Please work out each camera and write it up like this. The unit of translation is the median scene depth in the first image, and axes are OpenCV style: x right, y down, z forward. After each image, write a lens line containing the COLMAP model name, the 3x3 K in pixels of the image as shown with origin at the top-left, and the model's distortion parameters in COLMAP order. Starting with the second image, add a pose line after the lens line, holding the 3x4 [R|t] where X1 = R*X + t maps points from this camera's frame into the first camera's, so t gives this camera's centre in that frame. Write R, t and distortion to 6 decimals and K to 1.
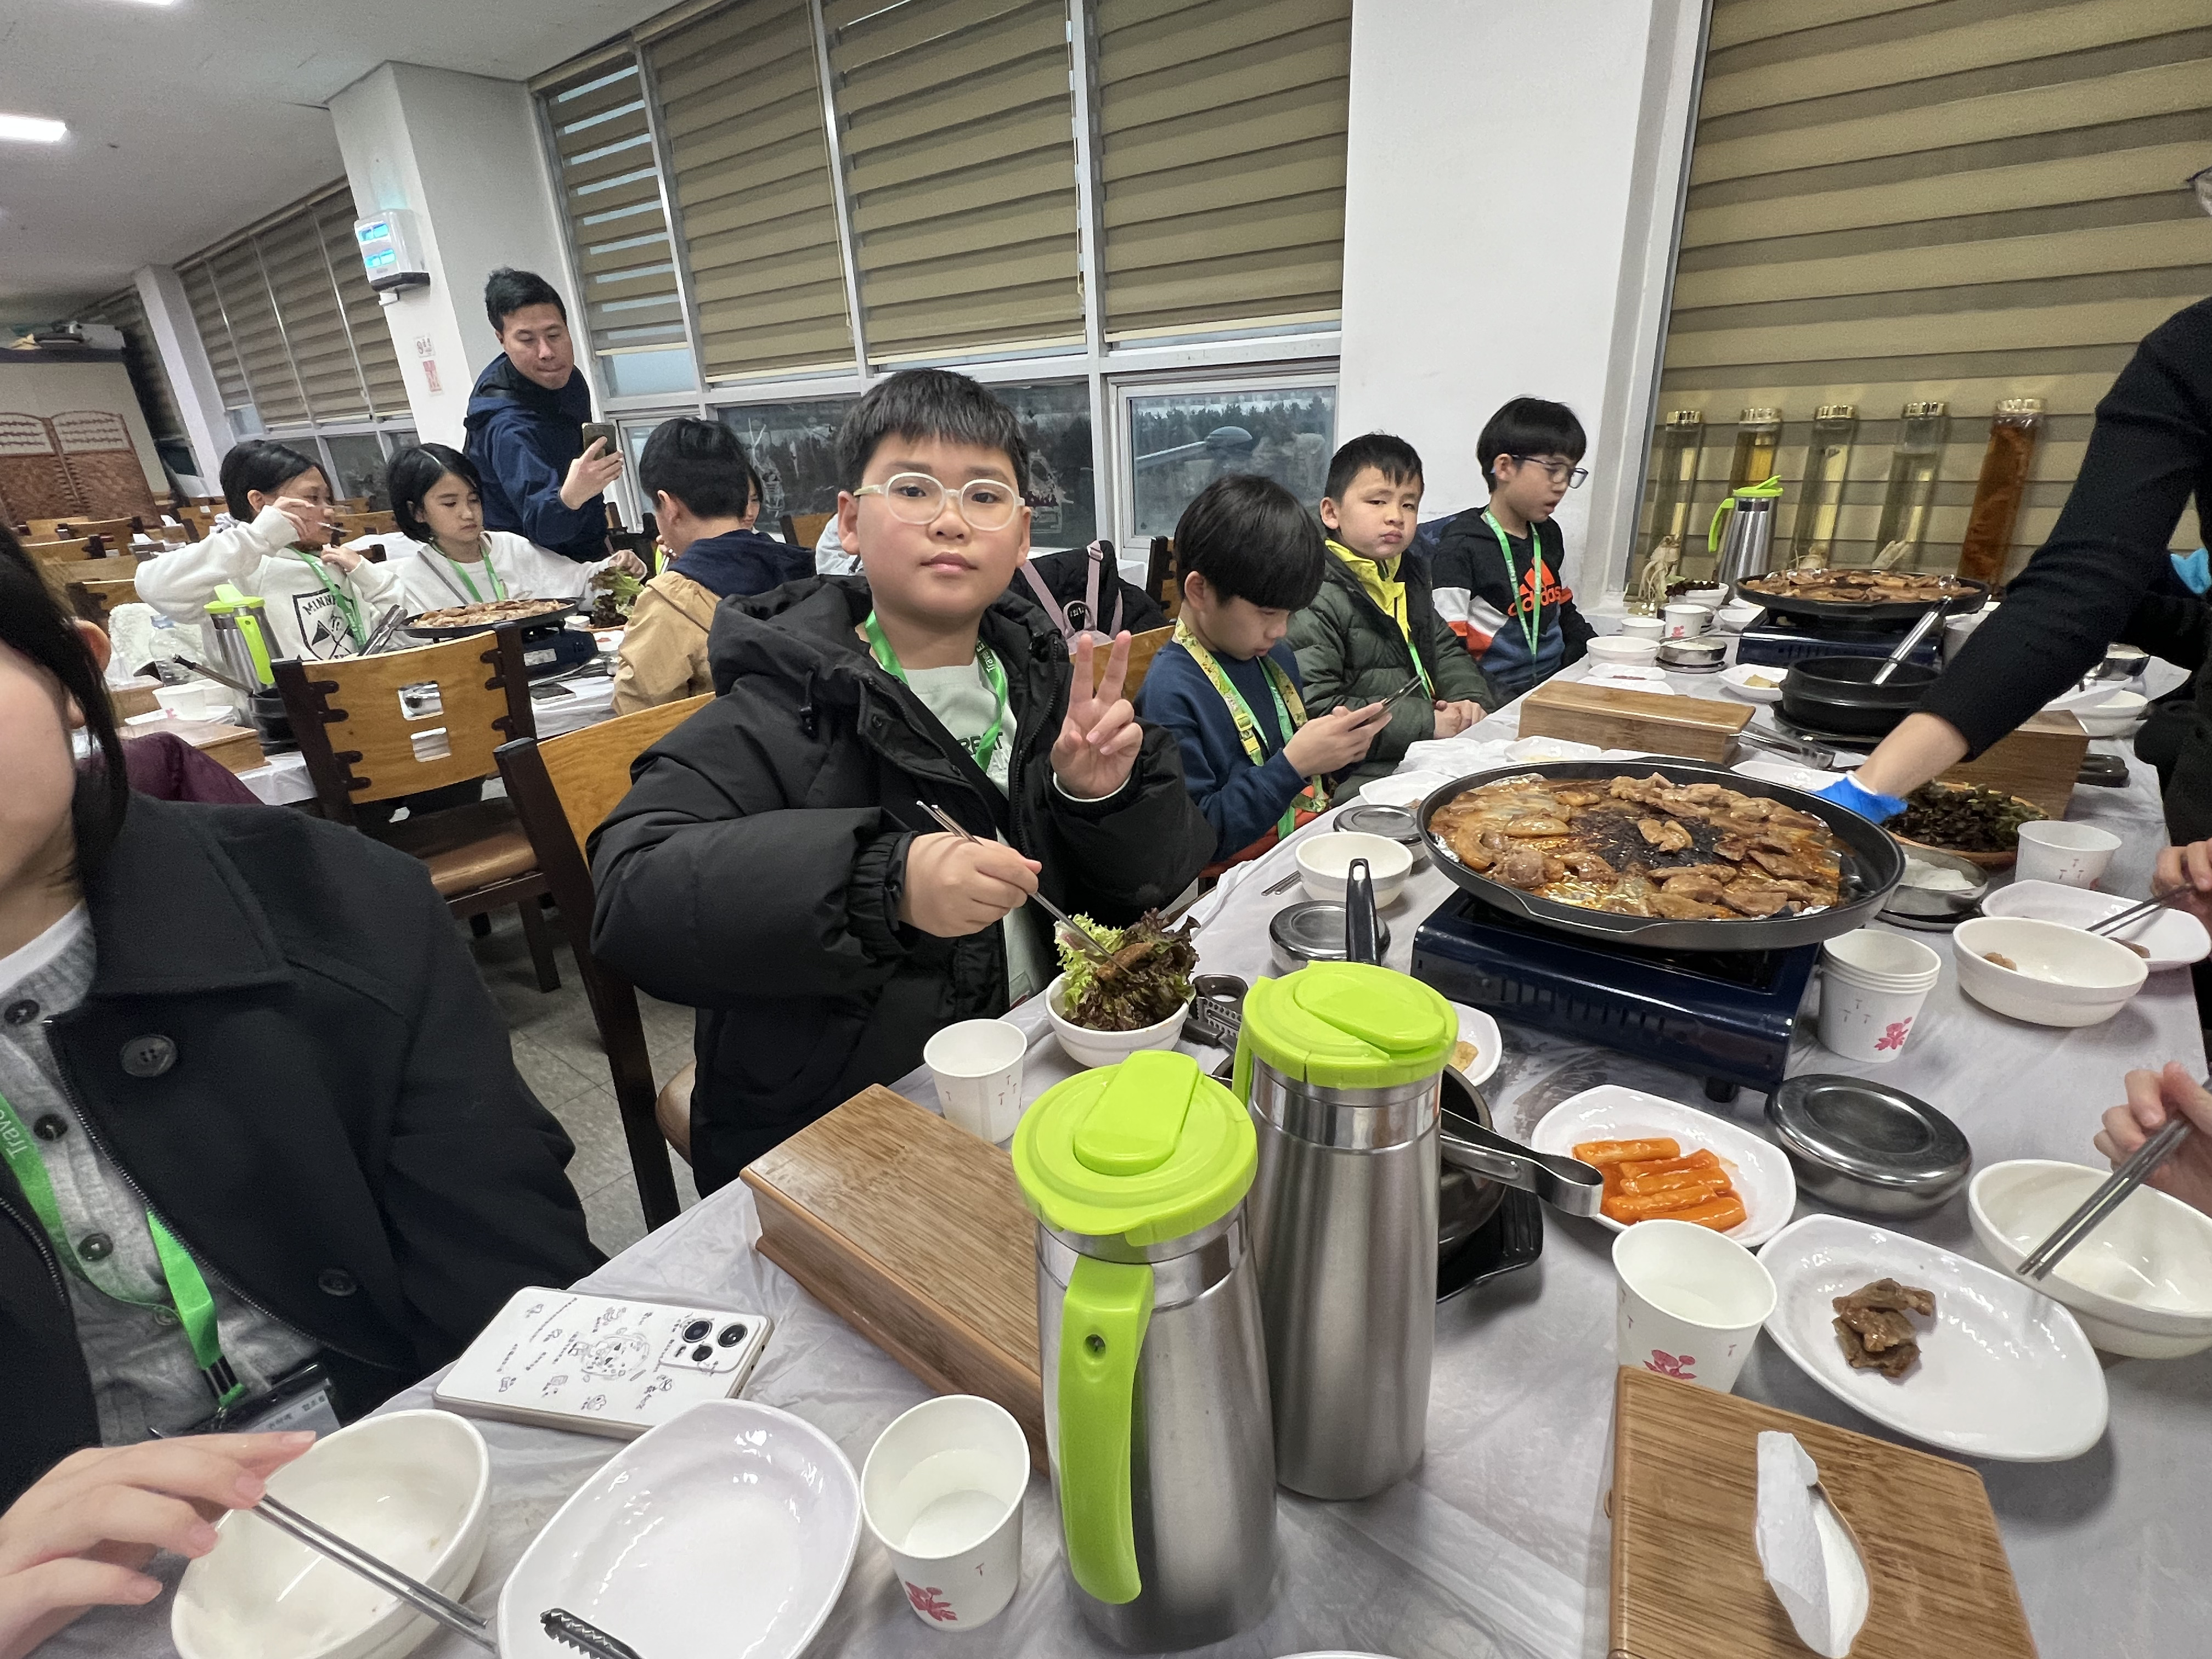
lens RADIAL K [[1024.4, 0, 1106.0], [0, 1024.4, 829.5], [0, 0, 1]] dist [-0.002379, -0.000927]
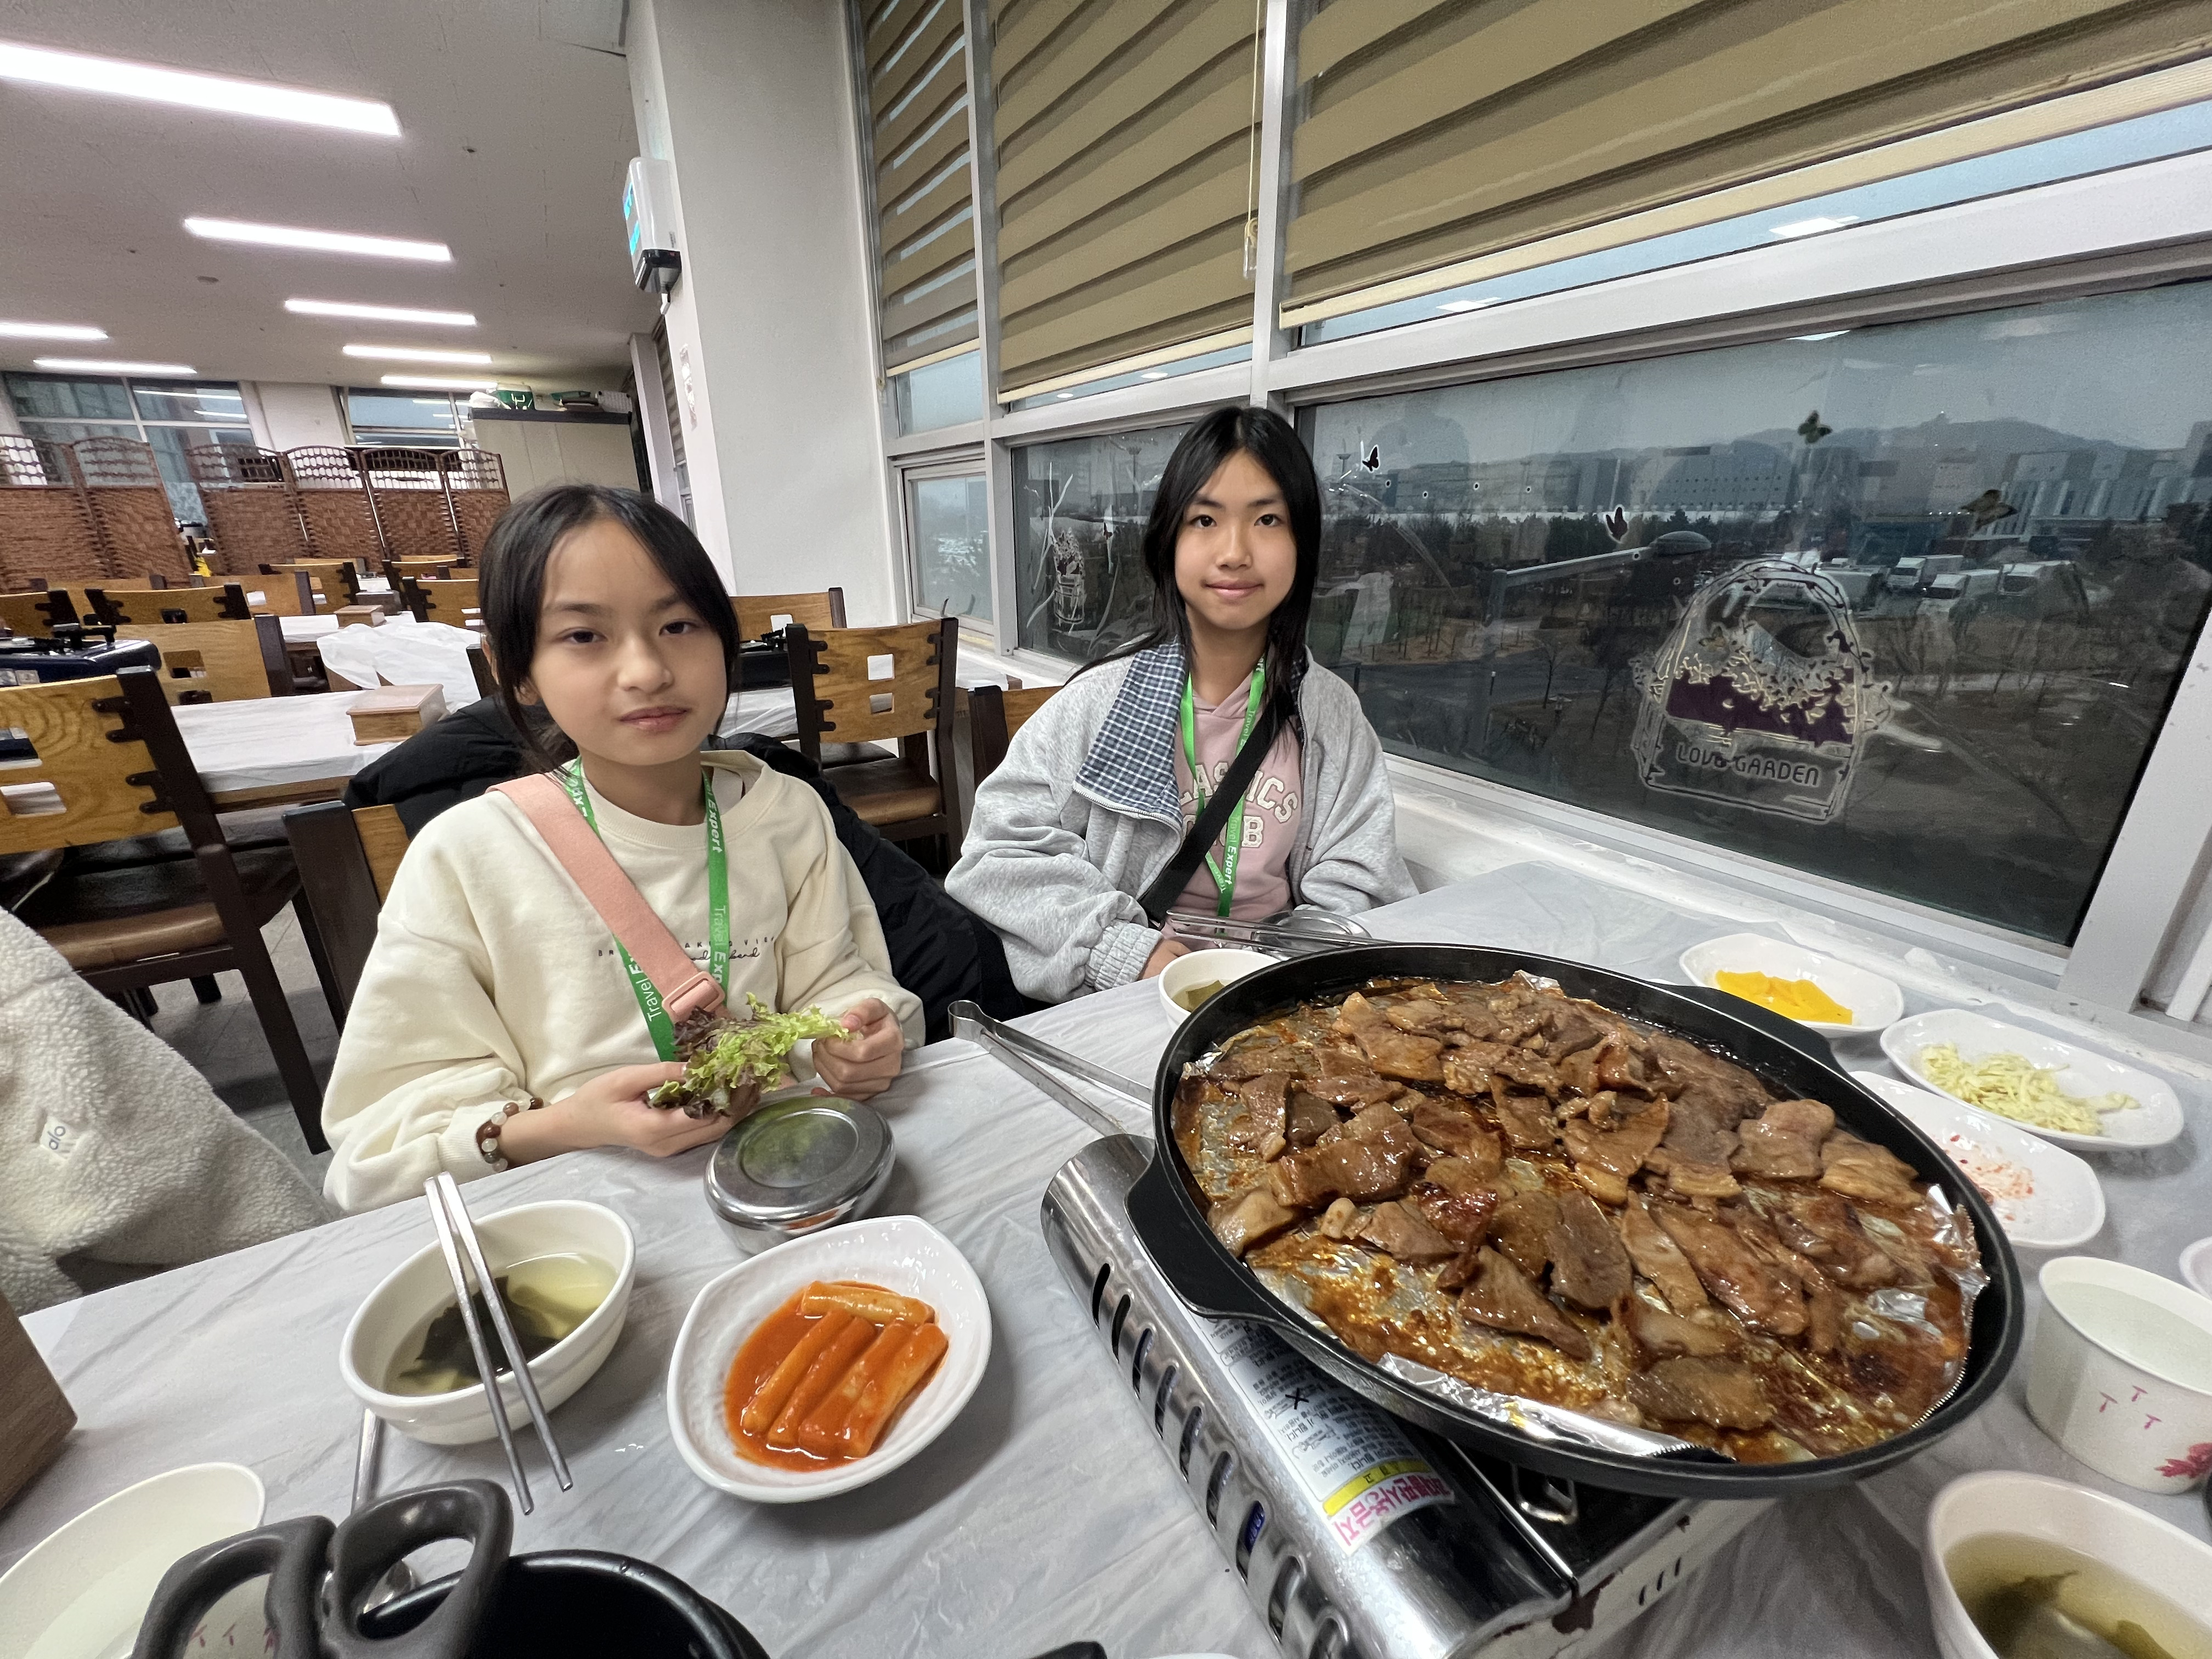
lens RADIAL K [[879.6, 0, 1106.0], [0, 879.6, 829.5], [0, 0, 1]] dist [-0.000047, -0.000029]
pose [[0.925483, 0.167346, -0.339819, -0.119697], [-0.179853, 0.983679, -0.005405, -0.201030], [0.333369, 0.066120, 0.940475, 0.556567]]
